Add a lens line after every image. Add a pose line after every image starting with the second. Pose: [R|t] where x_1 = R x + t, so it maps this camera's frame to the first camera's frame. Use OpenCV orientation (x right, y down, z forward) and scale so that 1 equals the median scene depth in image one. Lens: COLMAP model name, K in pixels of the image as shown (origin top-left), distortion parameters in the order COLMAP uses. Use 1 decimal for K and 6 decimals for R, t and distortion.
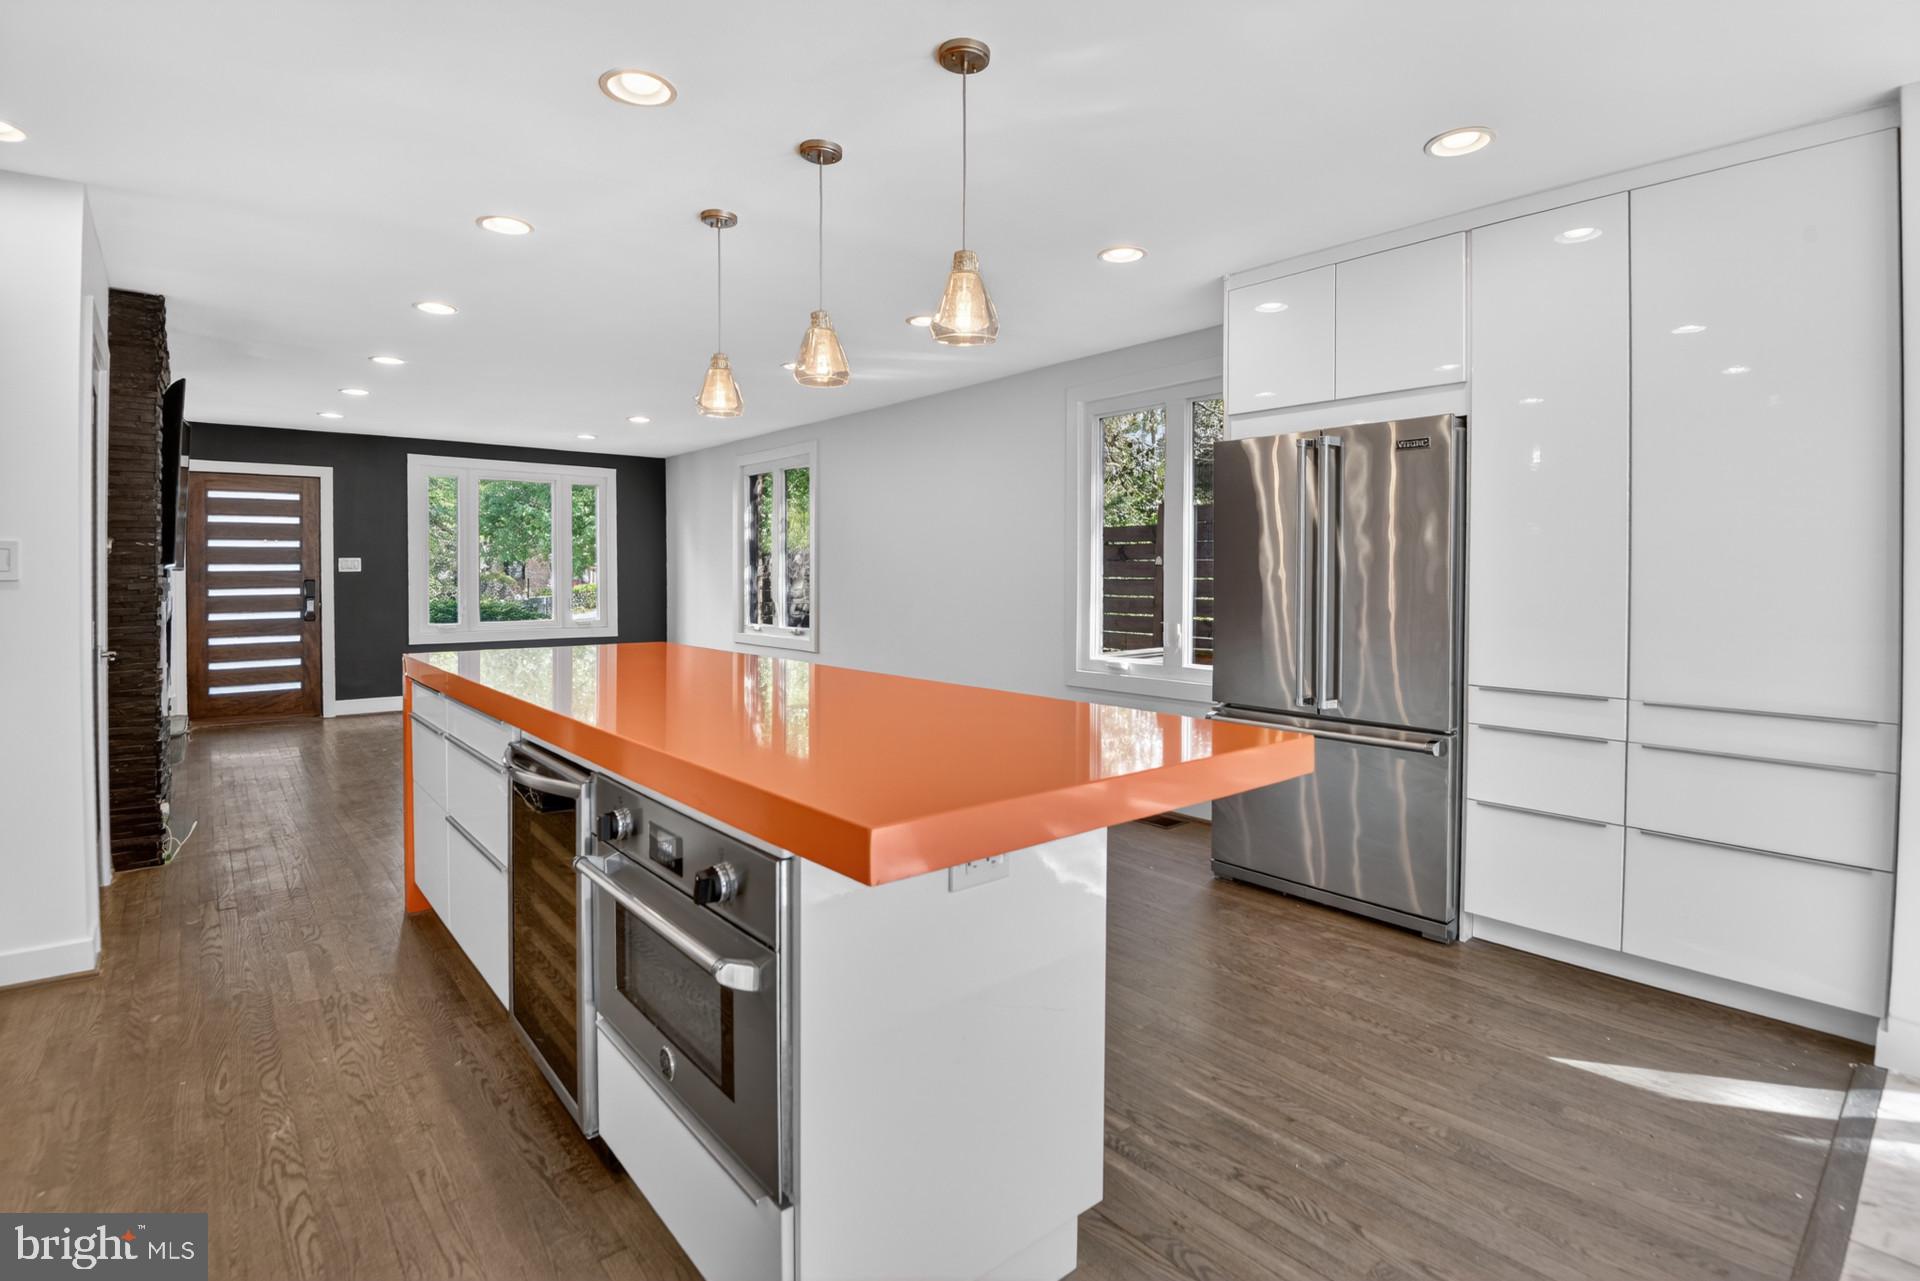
lens RADIAL K [[918.8, 0, 952.9], [0, 918.8, 579.5], [0, 0, 1]] dist [-0.024456, -0.009106]
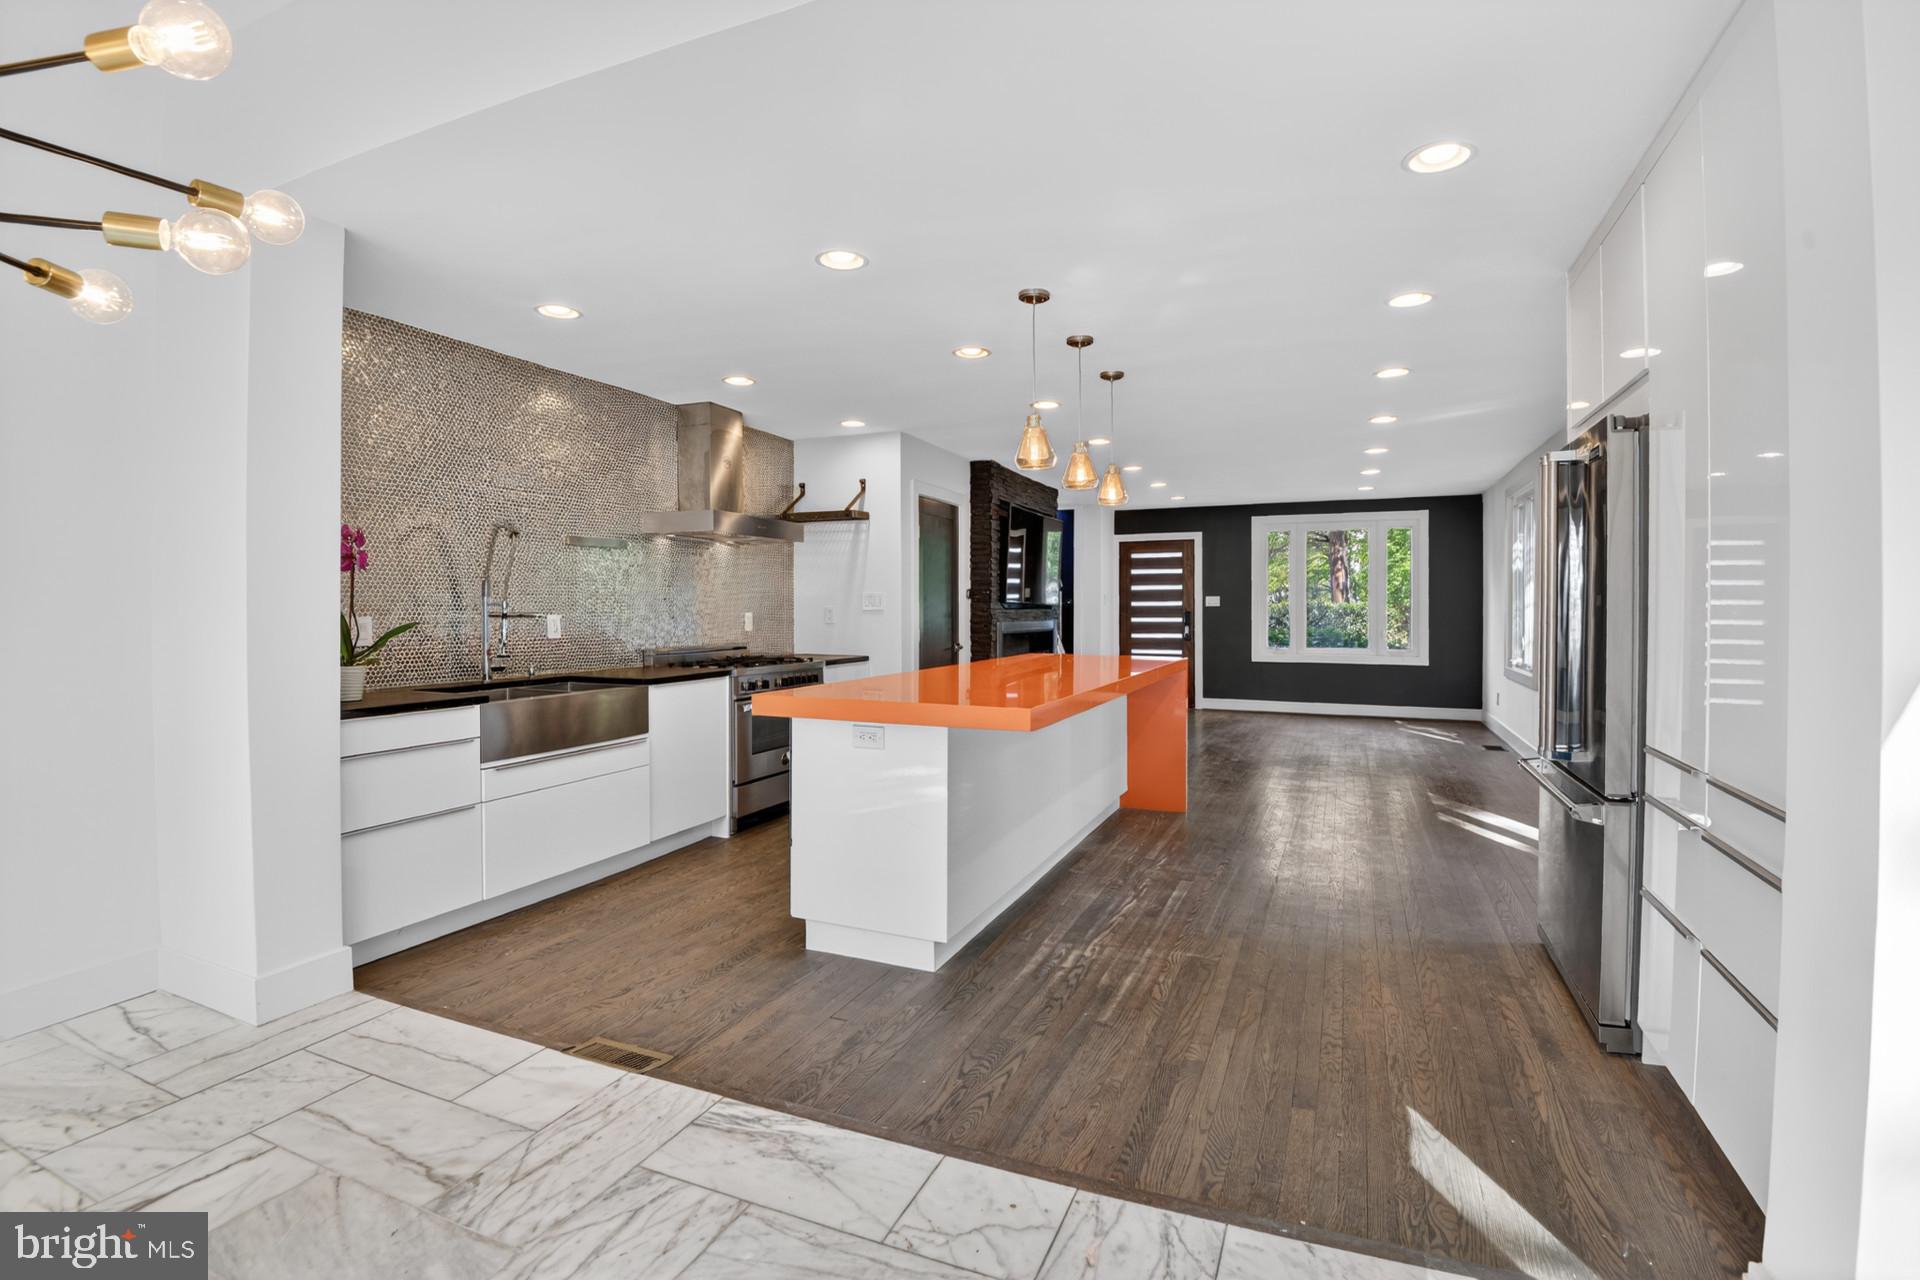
lens RADIAL K [[918.8, 0, 965.0], [0, 918.8, 603.4], [0, 0, 1]] dist [-0.024456, -0.009106]
pose [[0.438160, -0.005205, -0.898882, 0.931095], [-0.005480, 0.999949, -0.008461, 0.002730], [0.898880, 0.008633, 0.438109, 0.102935]]
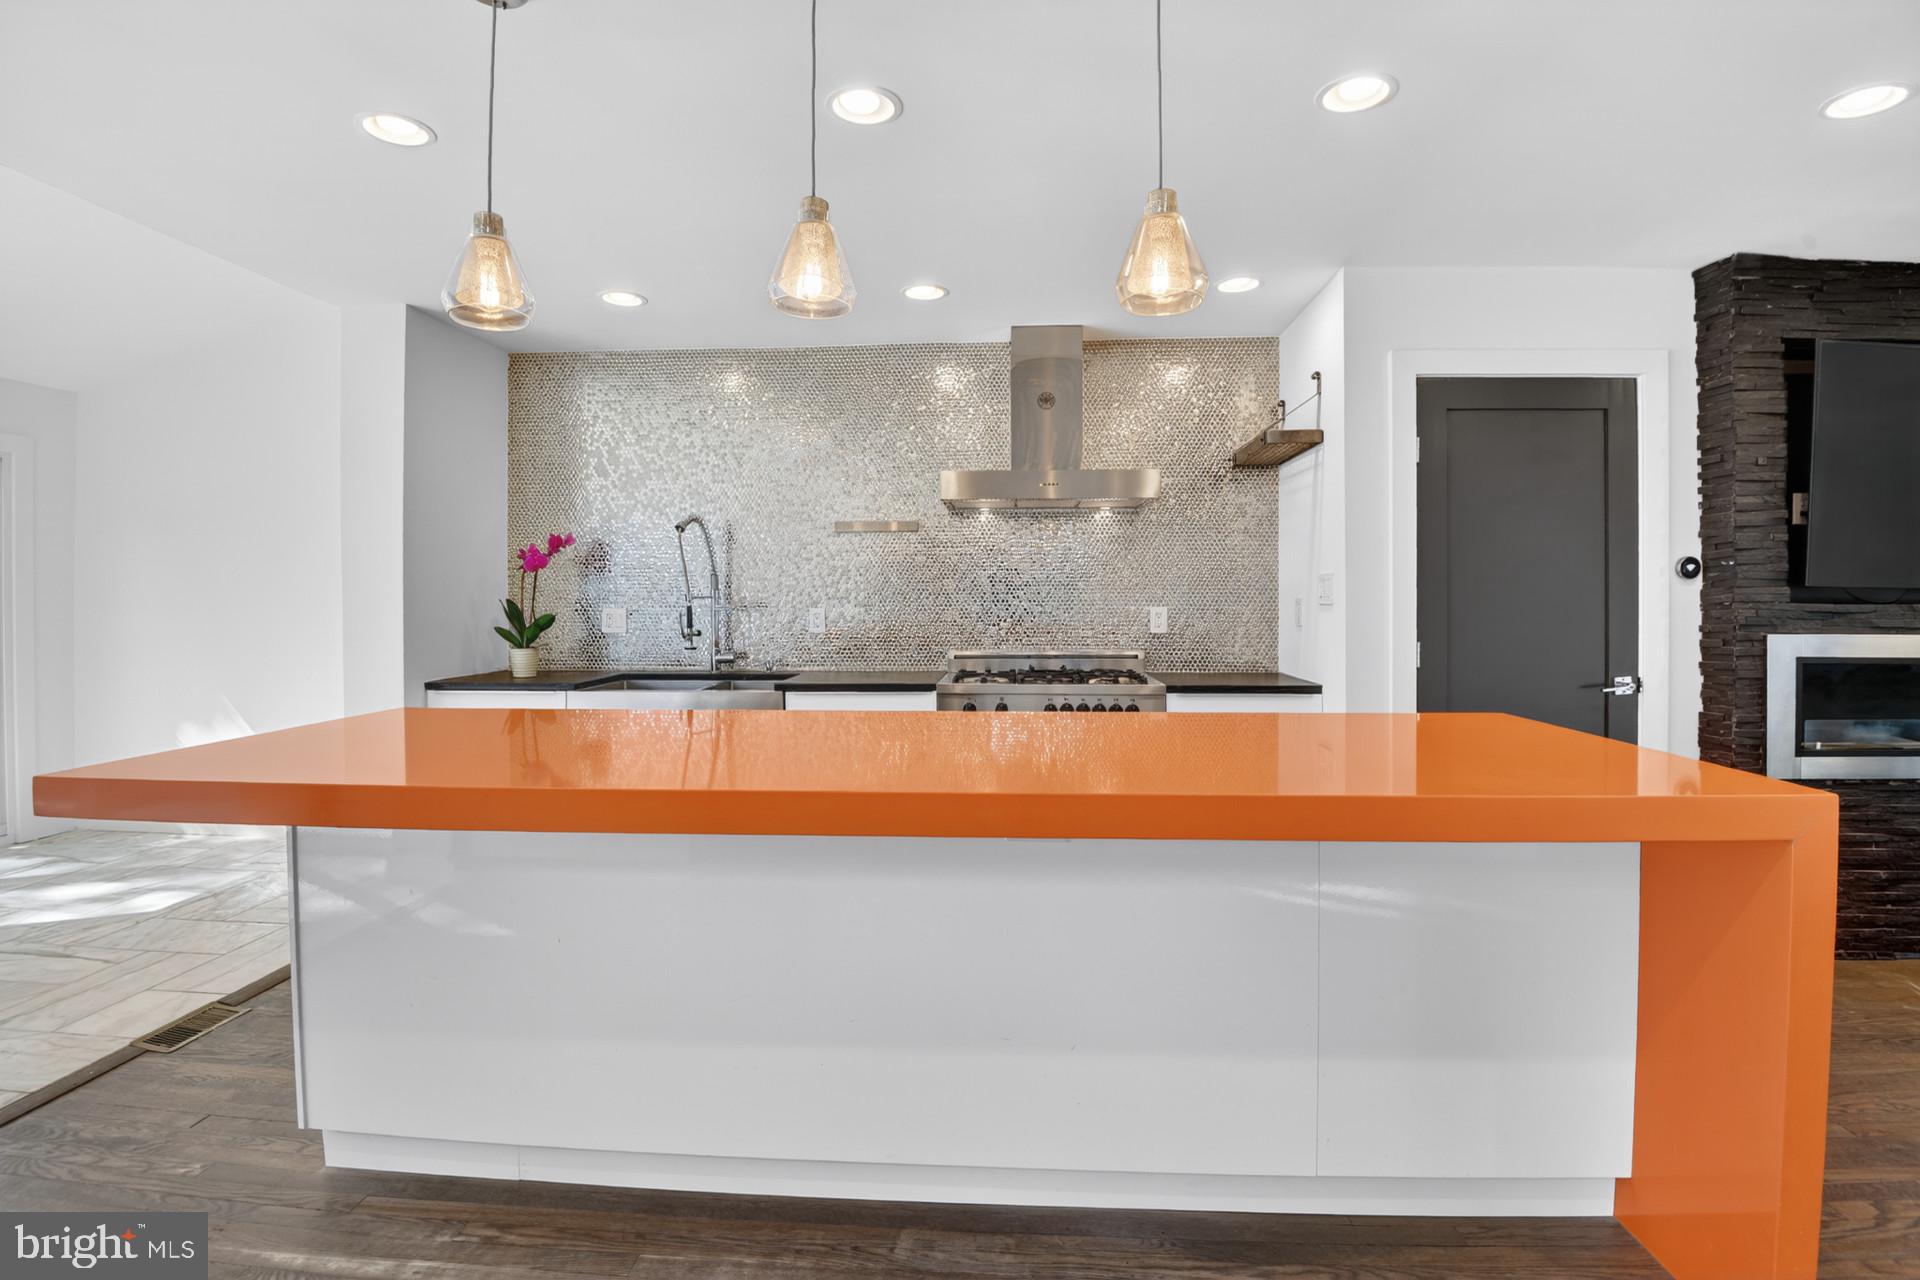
lens RADIAL K [[918.8, 0, 952.1], [0, 918.8, 598.6], [0, 0, 1]] dist [-0.024456, -0.009106]
pose [[-0.714917, -0.000078, -0.699210, 0.186734], [-0.007006, 0.999951, 0.007052, -0.012136], [0.699174, 0.009940, -0.714882, 1.205844]]
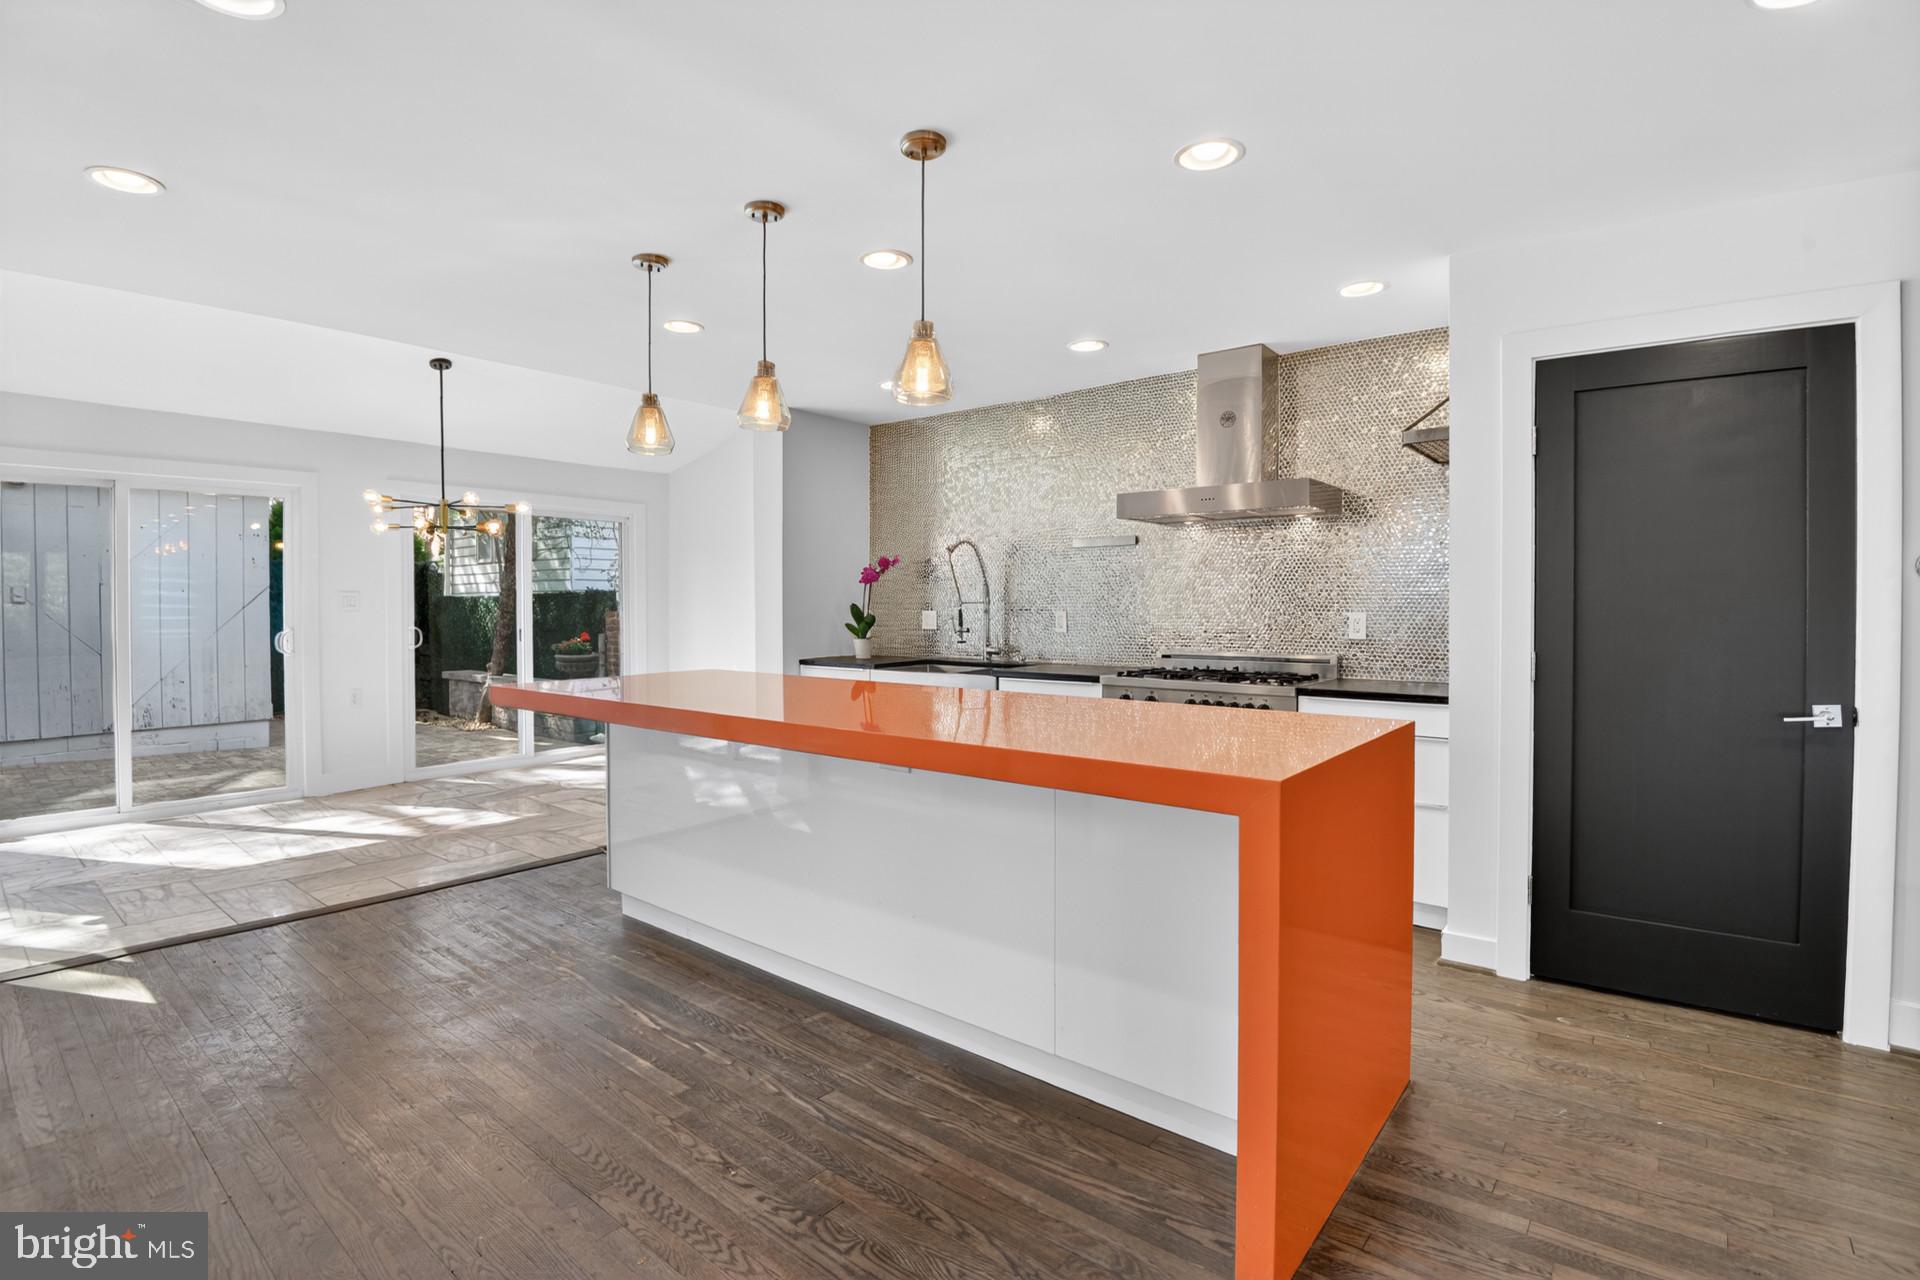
lens RADIAL K [[918.8, 0, 969.5], [0, 918.8, 602.2], [0, 0, 1]] dist [-0.024456, -0.009106]
pose [[-0.988600, -0.000072, -0.150563, -0.174558], [-0.001676, 0.999943, 0.010526, -0.020003], [0.150553, 0.010659, -0.988544, 1.652301]]
